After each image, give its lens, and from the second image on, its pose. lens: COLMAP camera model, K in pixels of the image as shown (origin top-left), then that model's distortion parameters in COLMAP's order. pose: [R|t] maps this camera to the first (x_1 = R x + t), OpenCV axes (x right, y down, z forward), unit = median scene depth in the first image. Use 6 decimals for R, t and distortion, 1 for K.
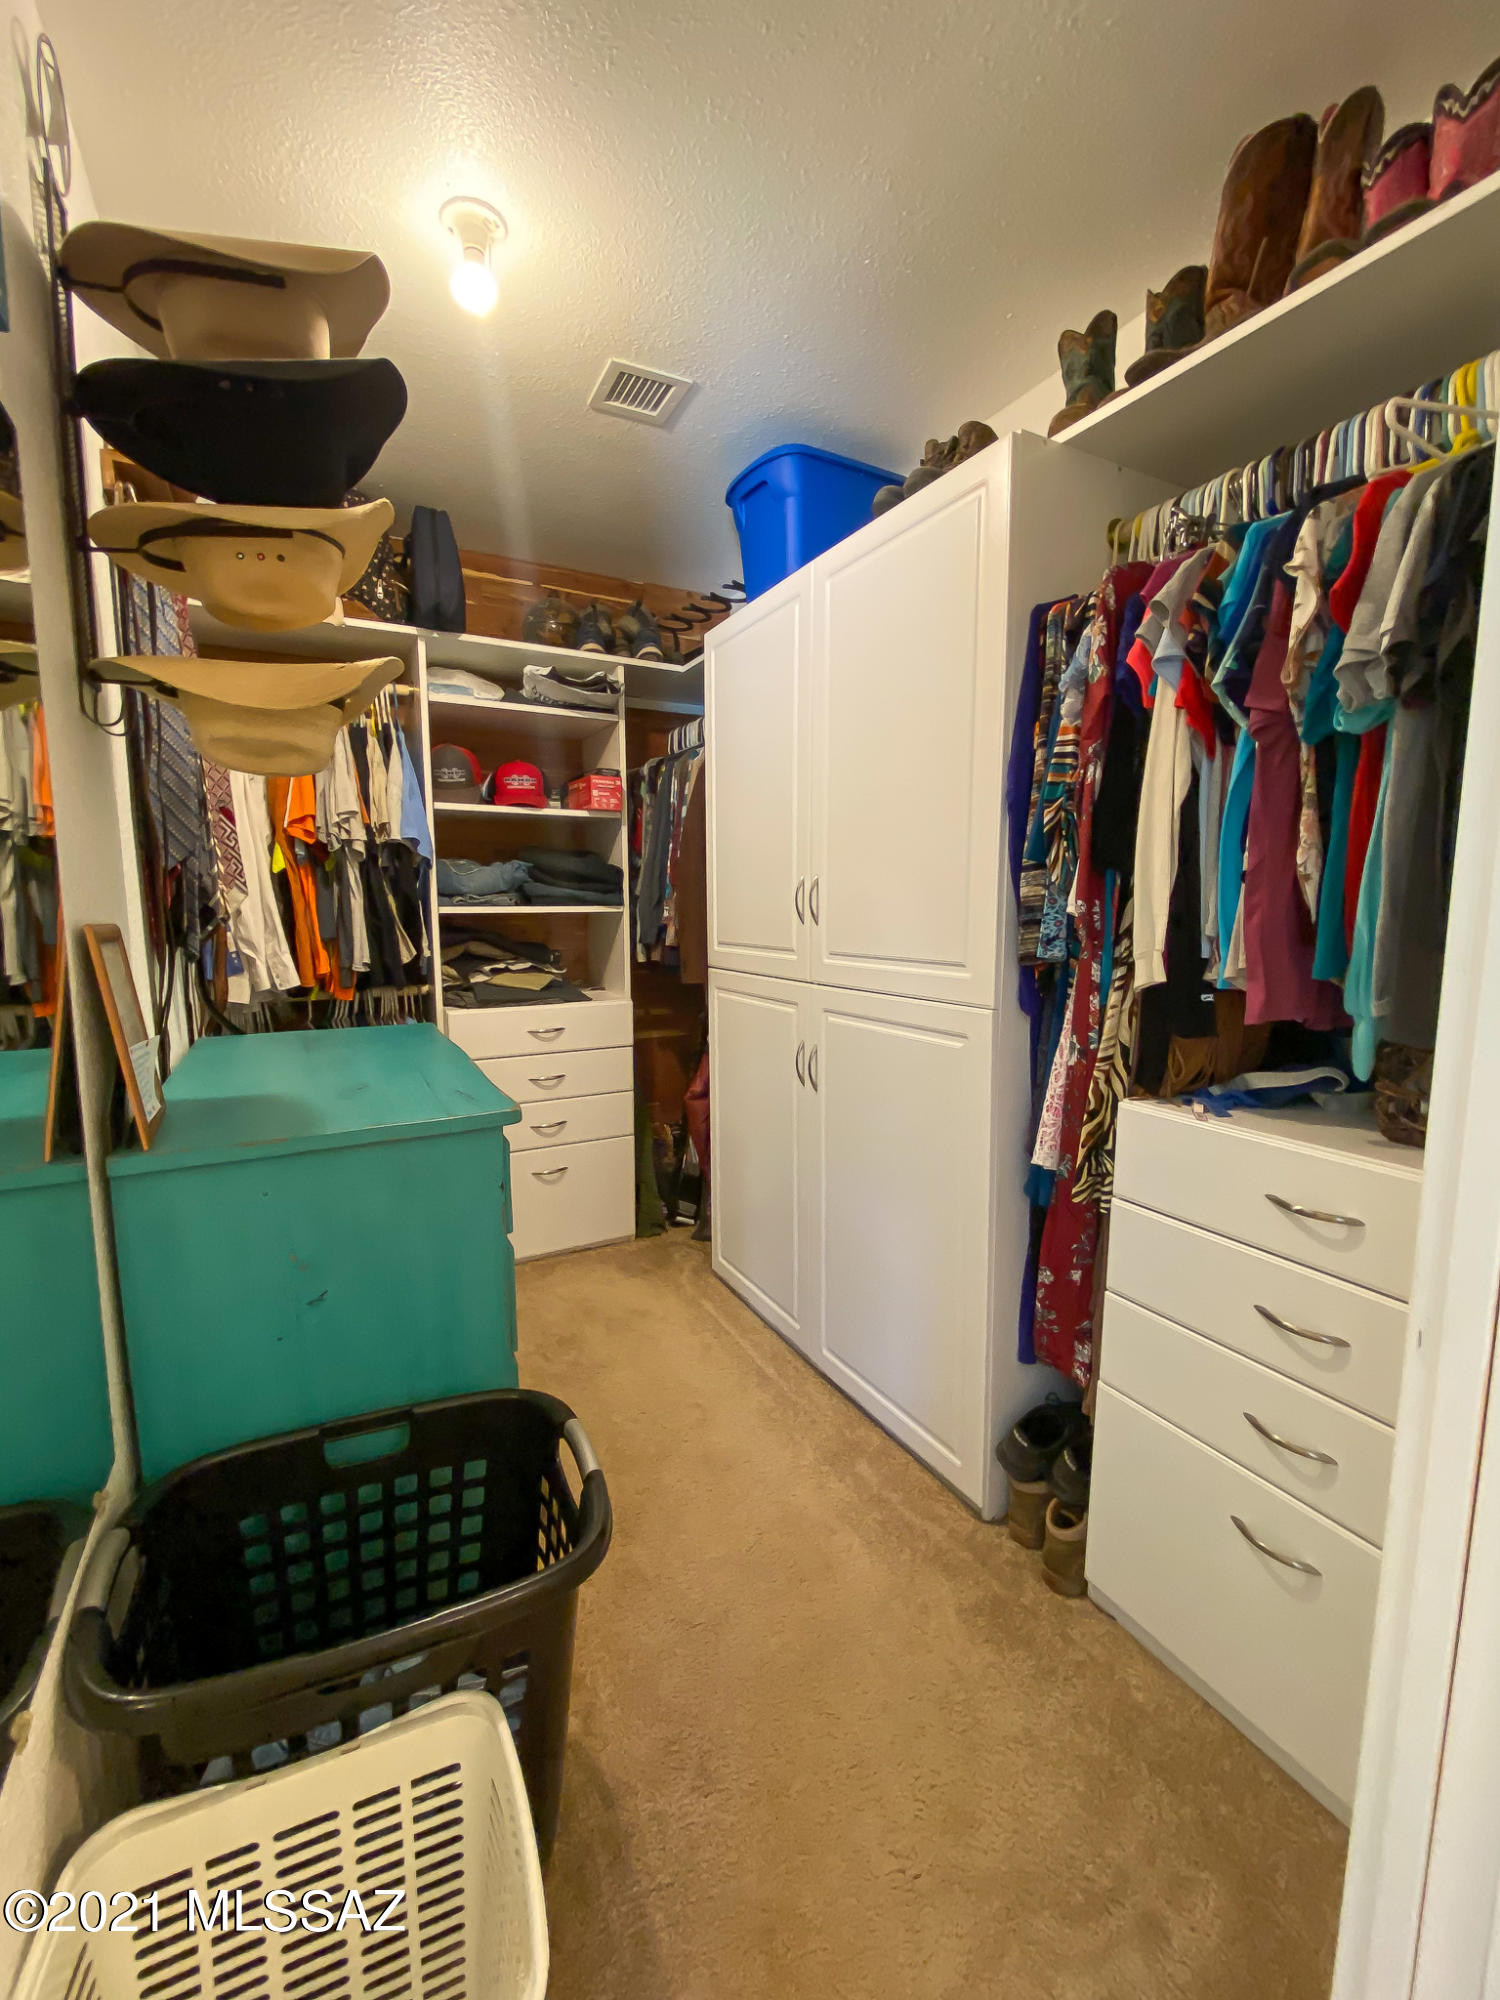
lens RADIAL K [[824.6, 0, 748.0], [0, 824.6, 1004.4], [0, 0, 1]] dist [0.009401, -0.004641]
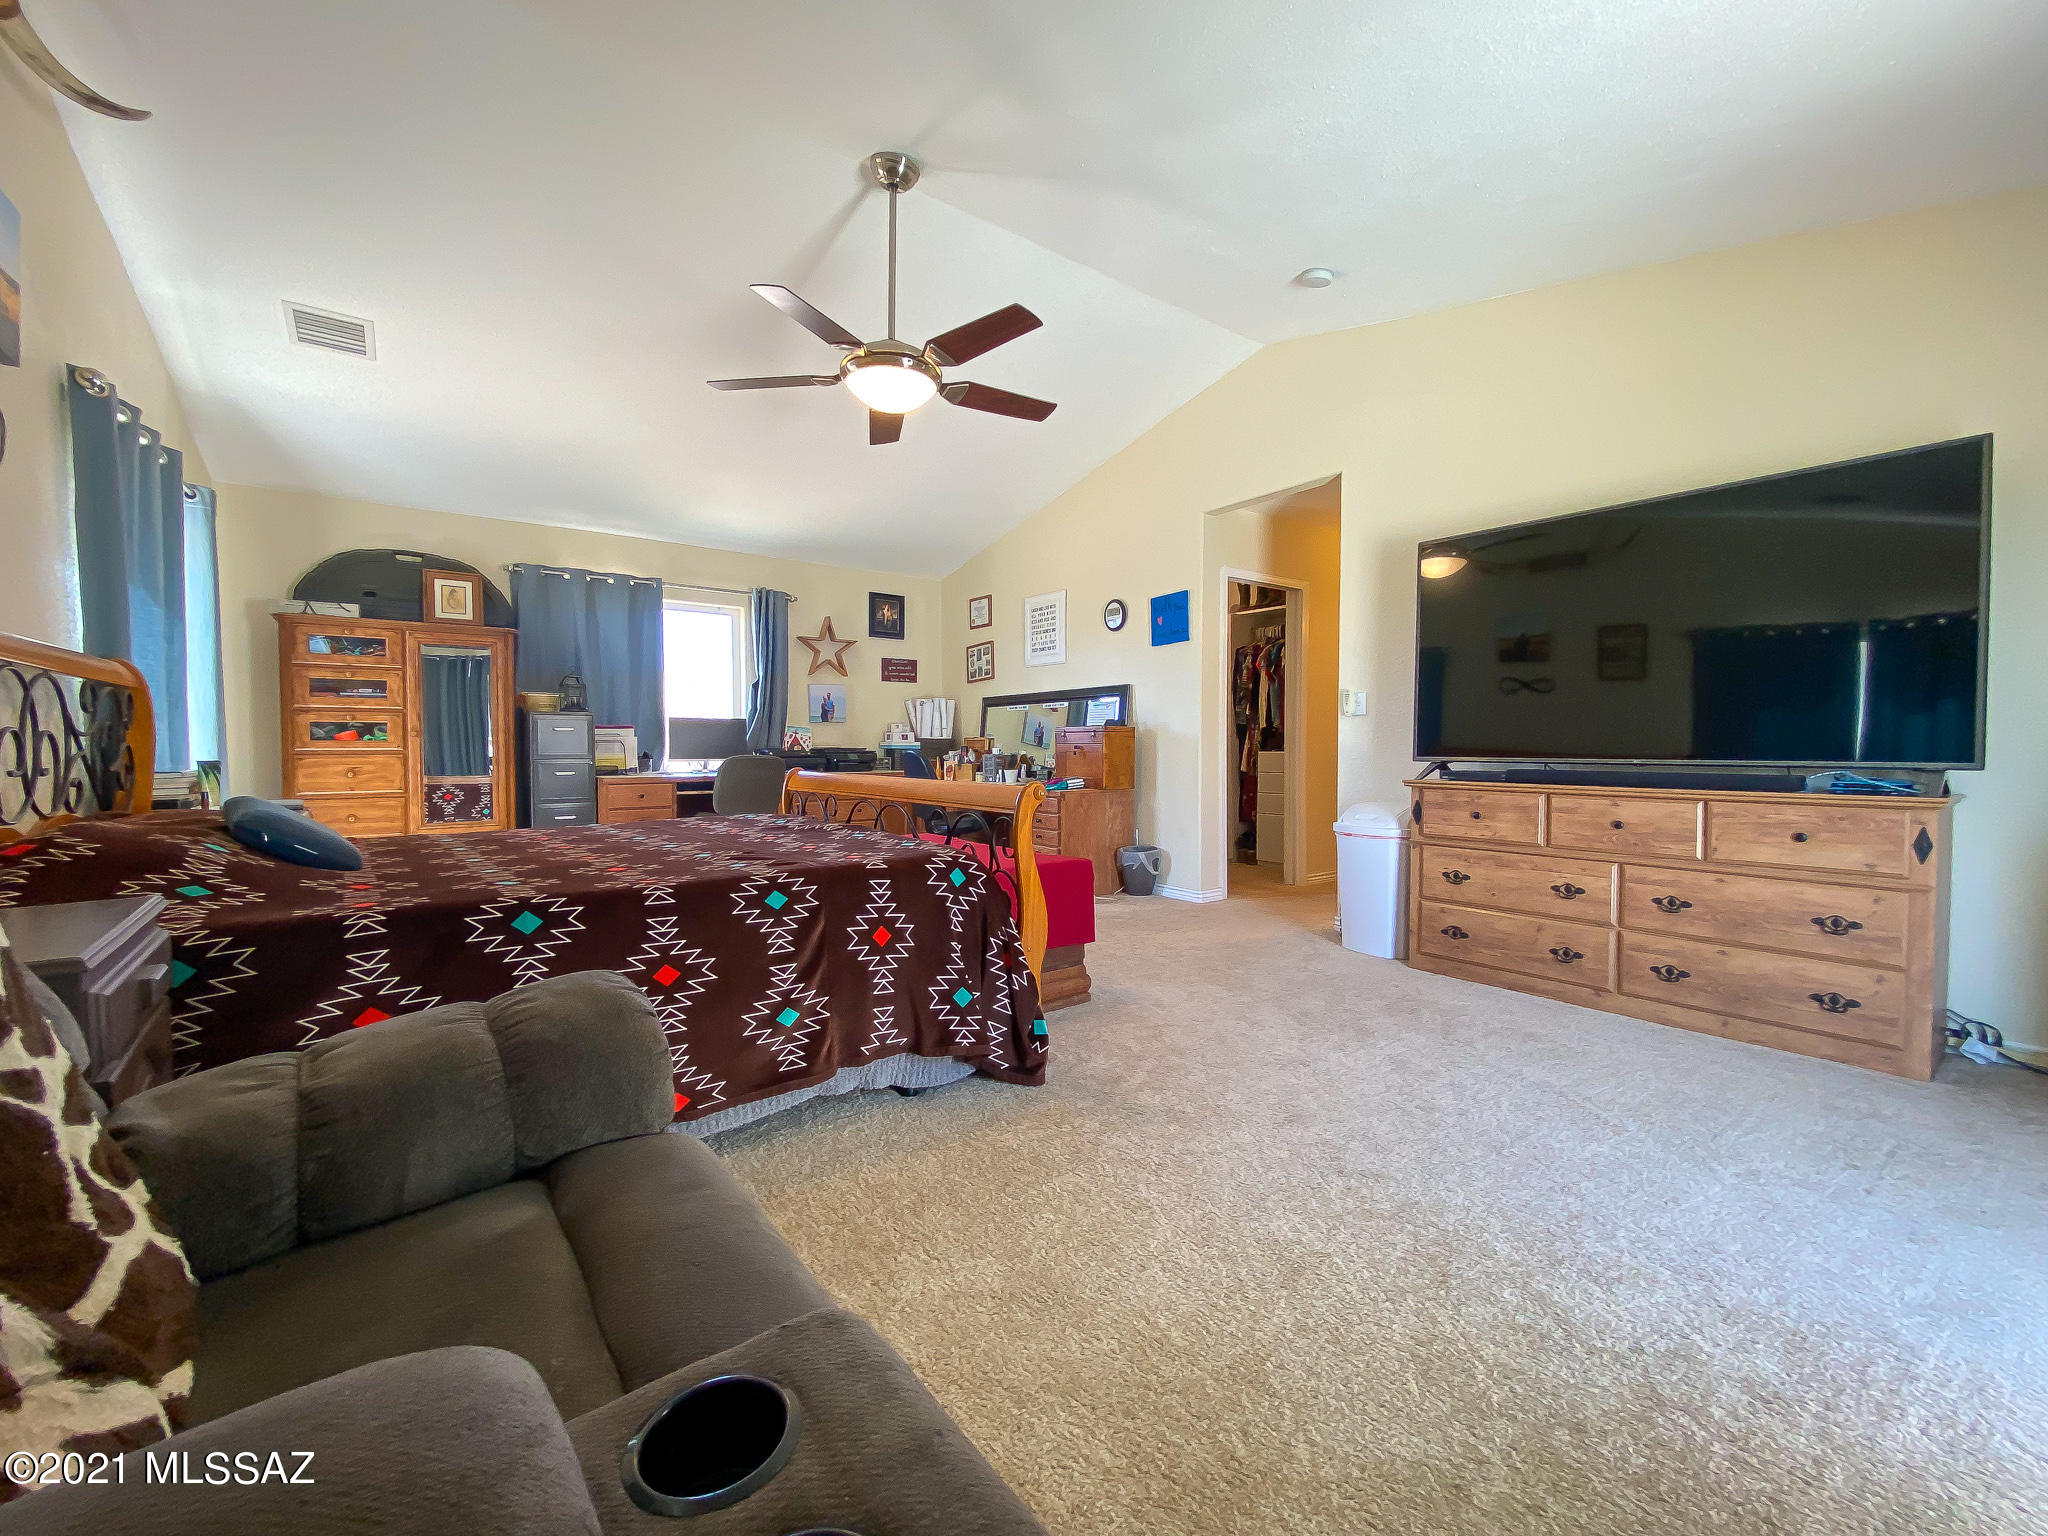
lens RADIAL K [[844.4, 0, 1025.2], [0, 844.4, 764.6], [0, 0, 1]] dist [0.009401, -0.004641]
pose [[0.988018, -0.006897, 0.154187, -1.638565], [0.021276, 0.995550, -0.091804, 0.604041], [-0.152868, 0.093984, 0.983768, -3.597632]]
